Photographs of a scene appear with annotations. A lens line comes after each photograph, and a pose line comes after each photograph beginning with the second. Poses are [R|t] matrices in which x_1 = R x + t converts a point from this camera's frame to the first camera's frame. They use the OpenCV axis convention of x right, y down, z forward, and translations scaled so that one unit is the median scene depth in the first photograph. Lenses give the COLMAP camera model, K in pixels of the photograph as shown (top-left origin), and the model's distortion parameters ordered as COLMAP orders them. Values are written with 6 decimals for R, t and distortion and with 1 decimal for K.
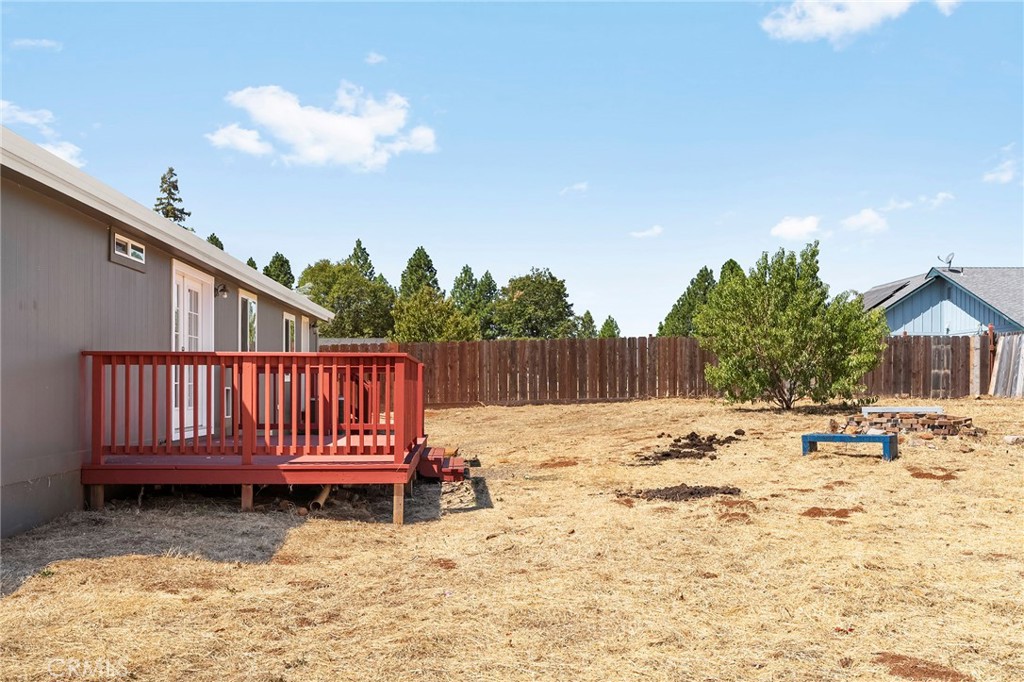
lens RADIAL K [[986.0, 0, 512.0], [0, 986.0, 341.0], [0, 0, 1]] dist [0.016668, 0.006275]
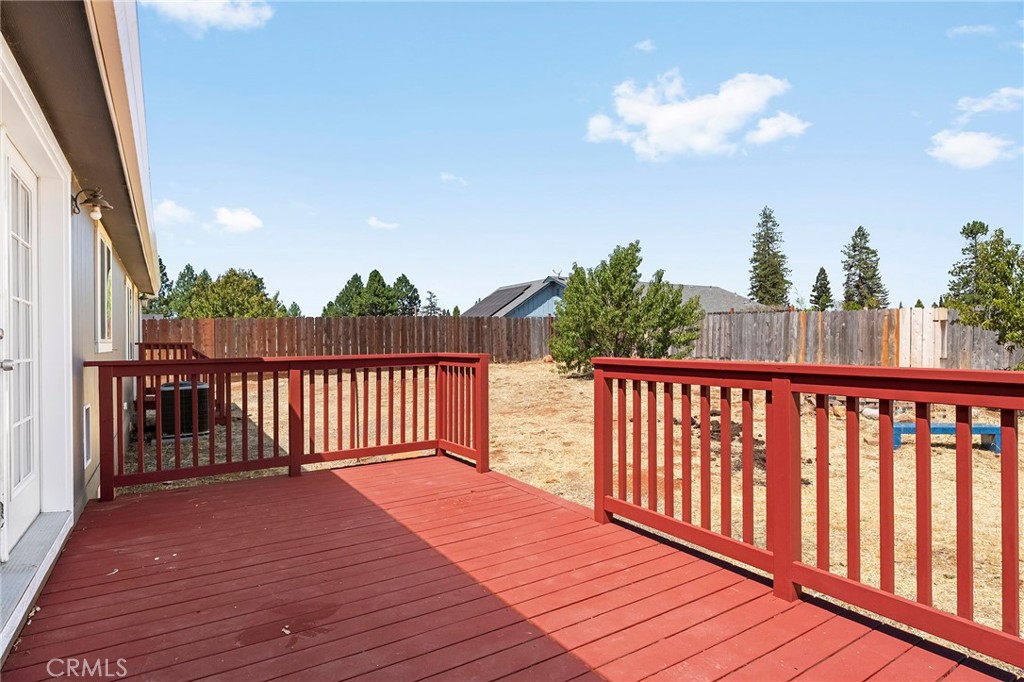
lens RADIAL K [[546.9, 0, 512.0], [0, 546.9, 341.0], [0, 0, 1]] dist [-0.002253, -0.000144]
pose [[0.871742, -0.009667, 0.489870, -0.080693], [-0.010109, 0.999238, 0.037708, 0.000603], [-0.489861, -0.037823, 0.870980, 0.222853]]
